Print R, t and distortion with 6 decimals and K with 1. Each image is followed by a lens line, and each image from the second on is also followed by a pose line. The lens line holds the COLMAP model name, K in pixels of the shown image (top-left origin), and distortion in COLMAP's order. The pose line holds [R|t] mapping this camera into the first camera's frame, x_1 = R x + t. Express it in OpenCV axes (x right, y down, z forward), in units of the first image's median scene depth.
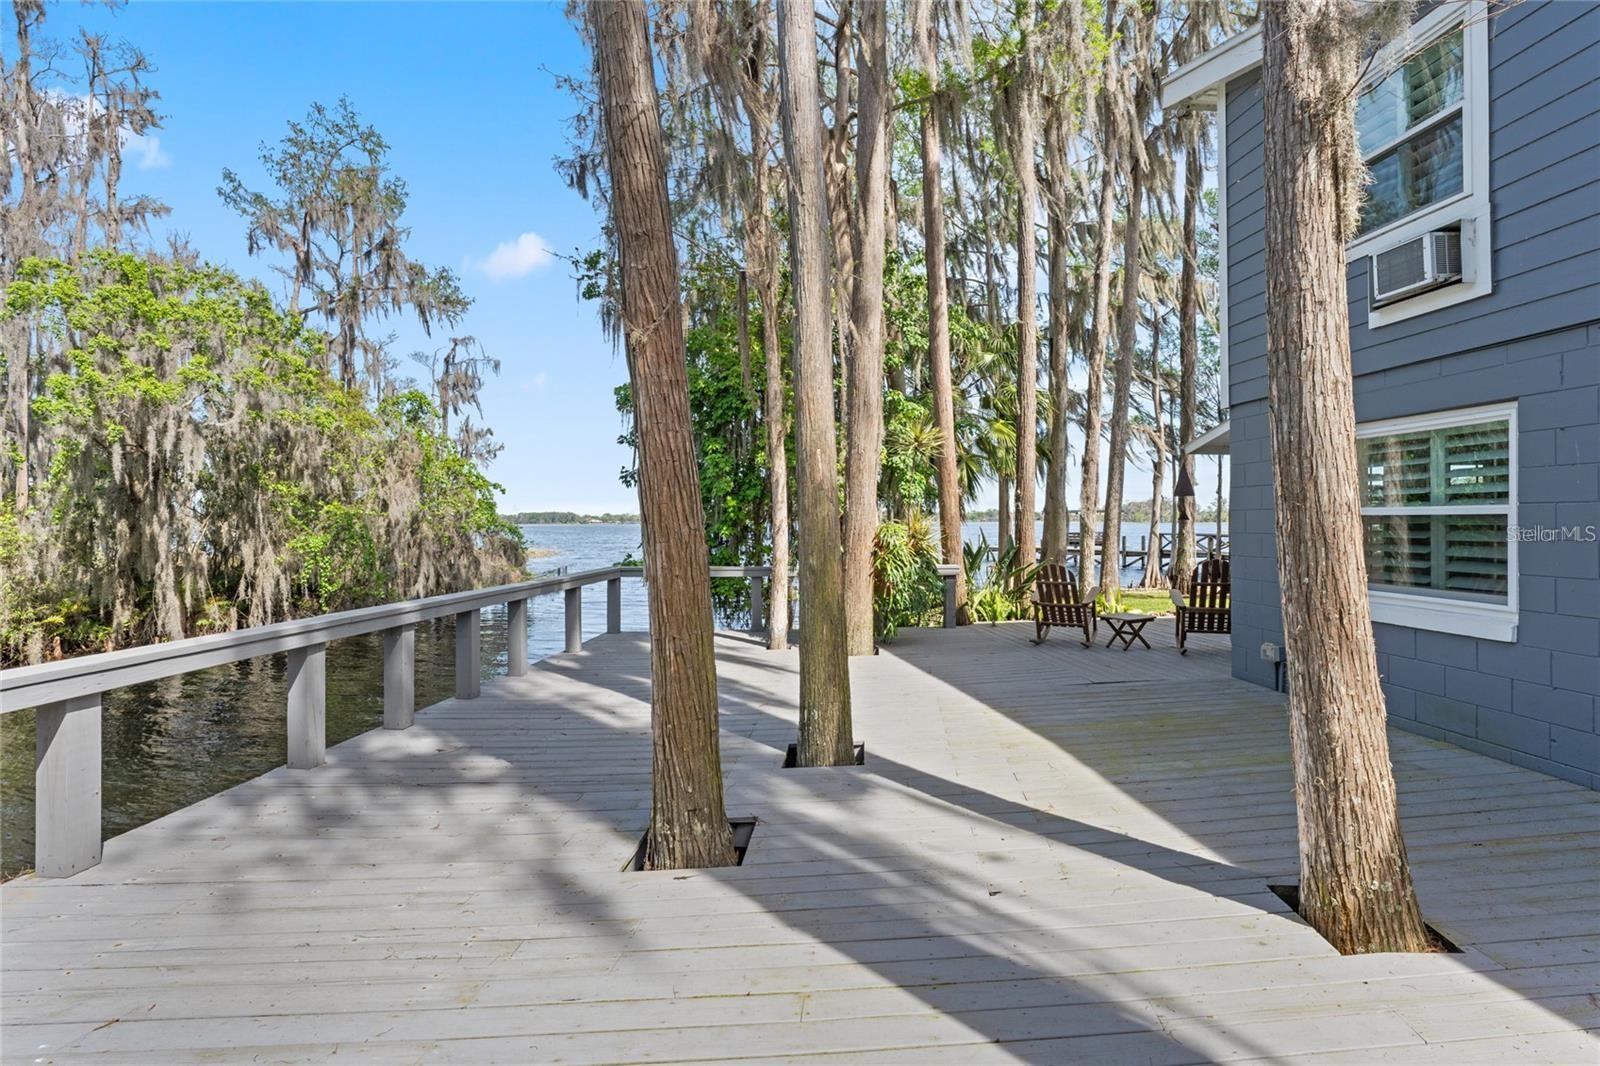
lens RADIAL K [[719.7, 0, 800.0], [0, 719.7, 533.0], [0, 0, 1]] dist [-0.016749, 0.000516]
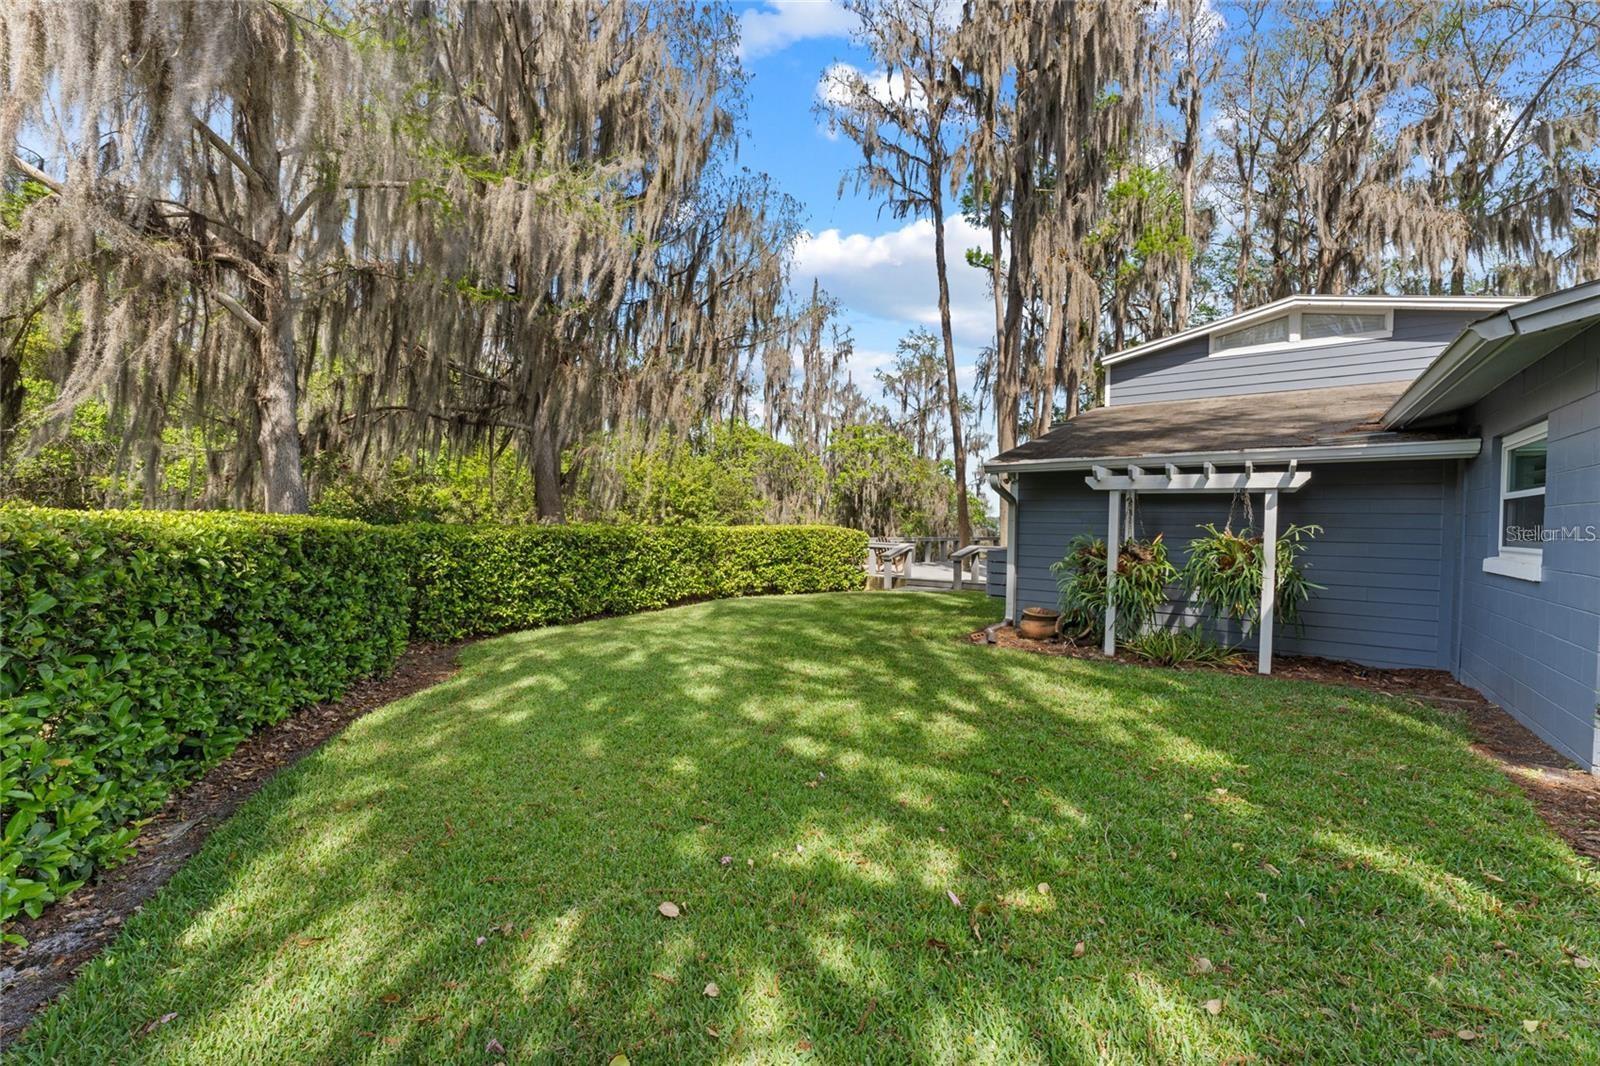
lens RADIAL K [[644.1, 0, 800.0], [0, 644.1, 533.0], [0, 0, 1]] dist [-0.001260, -0.000092]
pose [[0.736114, 0.027184, -0.676311, 0.417727], [-0.027281, 0.999573, 0.010484, 0.013323], [0.676307, 0.010733, 0.736541, -0.673842]]
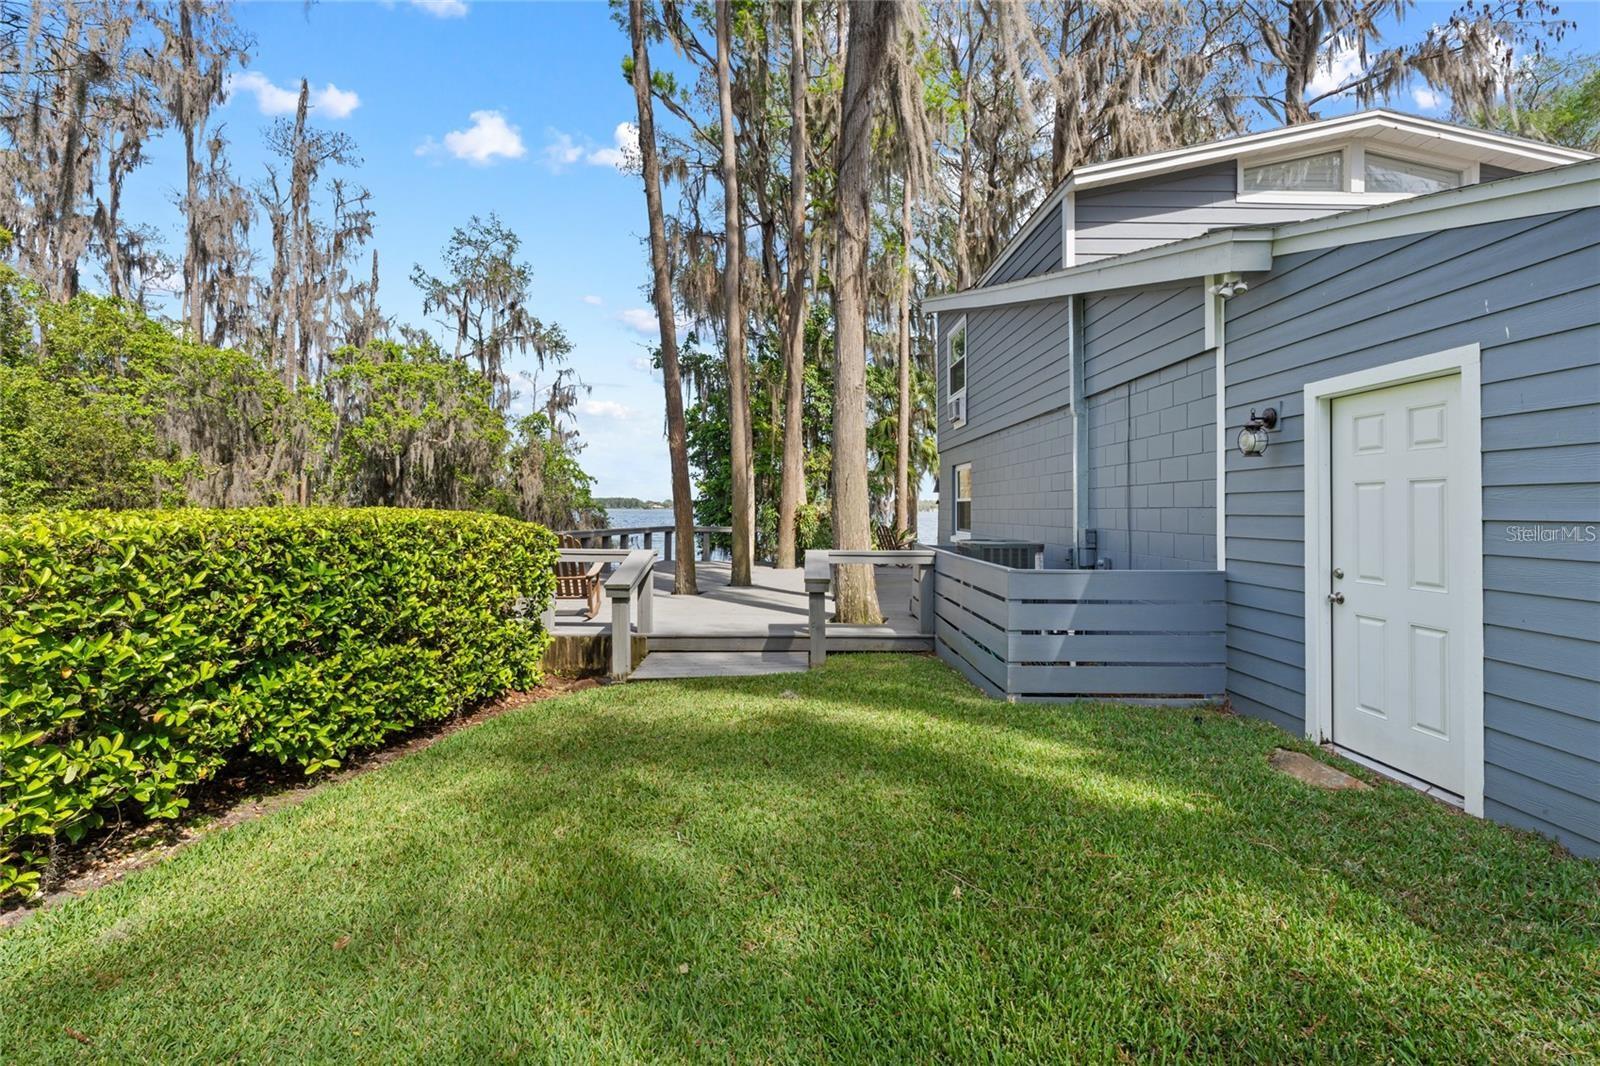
lens RADIAL K [[711.5, 0, 796.8], [0, 711.5, 494.9], [0, 0, 1]] dist [-0.002906, -0.000321]
pose [[0.996443, 0.006439, -0.084029, 0.104347], [-0.009427, 0.999336, -0.035205, 0.014749], [0.083746, 0.035872, 0.995841, -0.373499]]
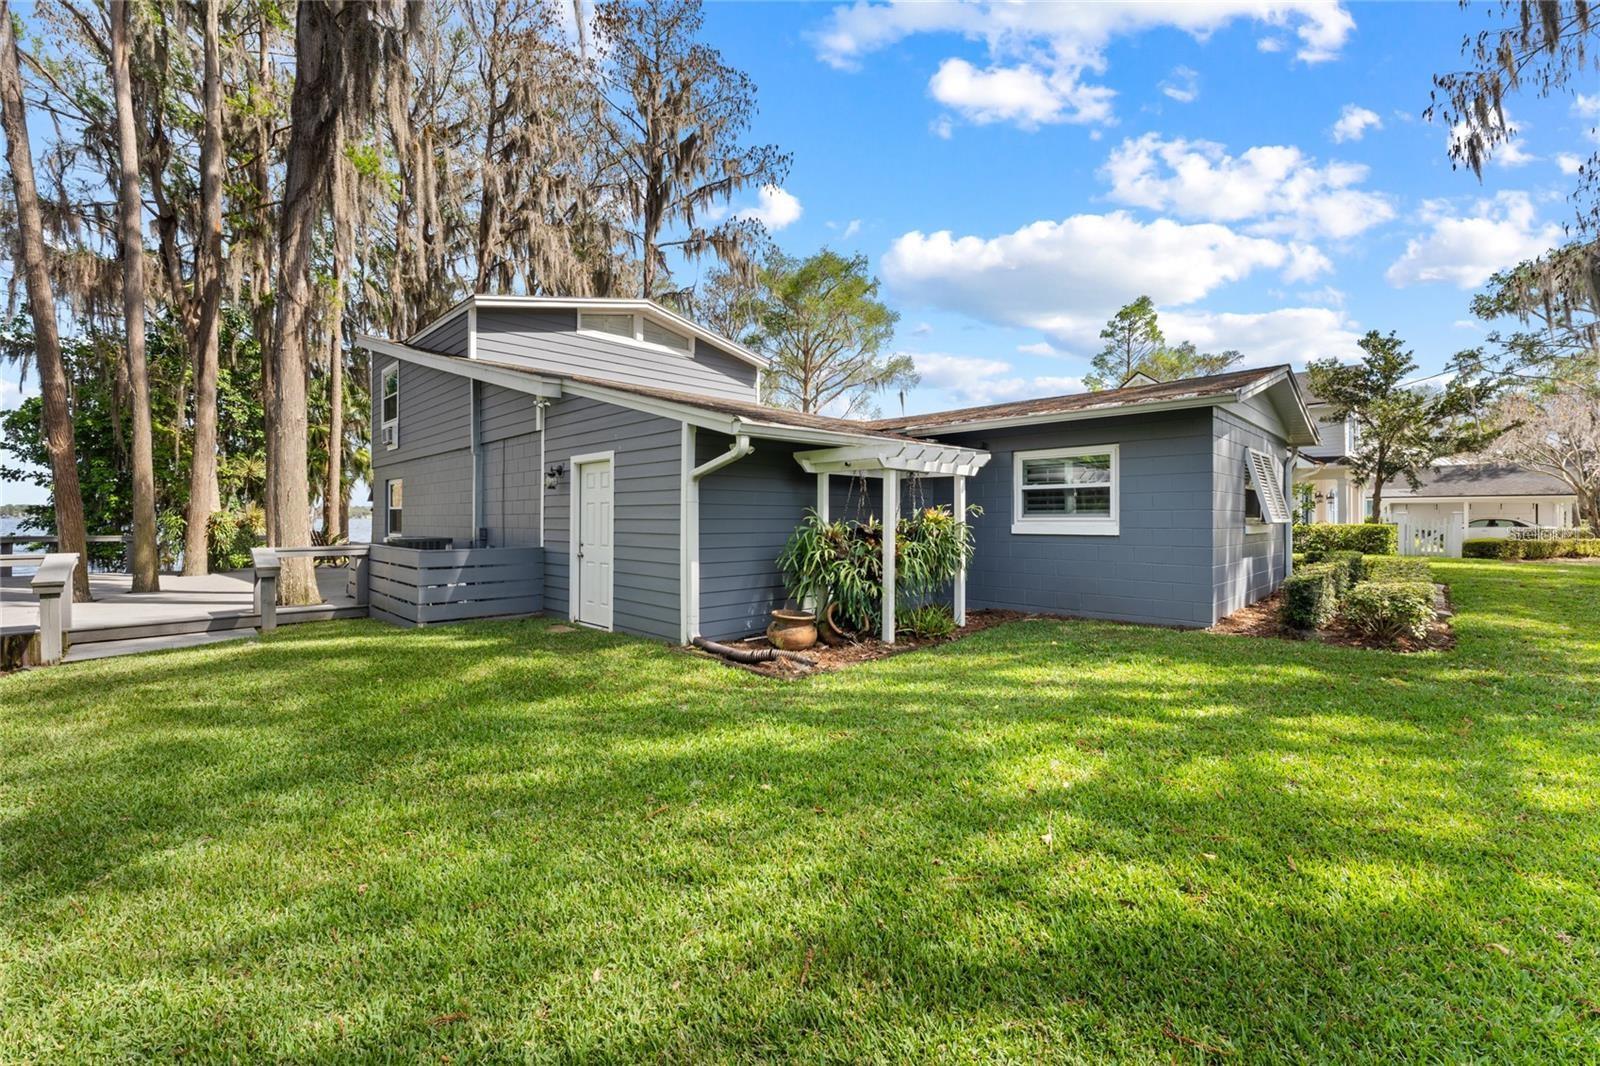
lens RADIAL K [[651.0, 0, 781.0], [0, 651.0, 512.7], [0, 0, 1]] dist [0.009469, -0.005854]
pose [[0.783617, 0.006240, 0.621212, 0.085864], [0.007323, 0.999787, -0.019281, 0.017519], [-0.621200, 0.019658, 0.783405, -0.545337]]
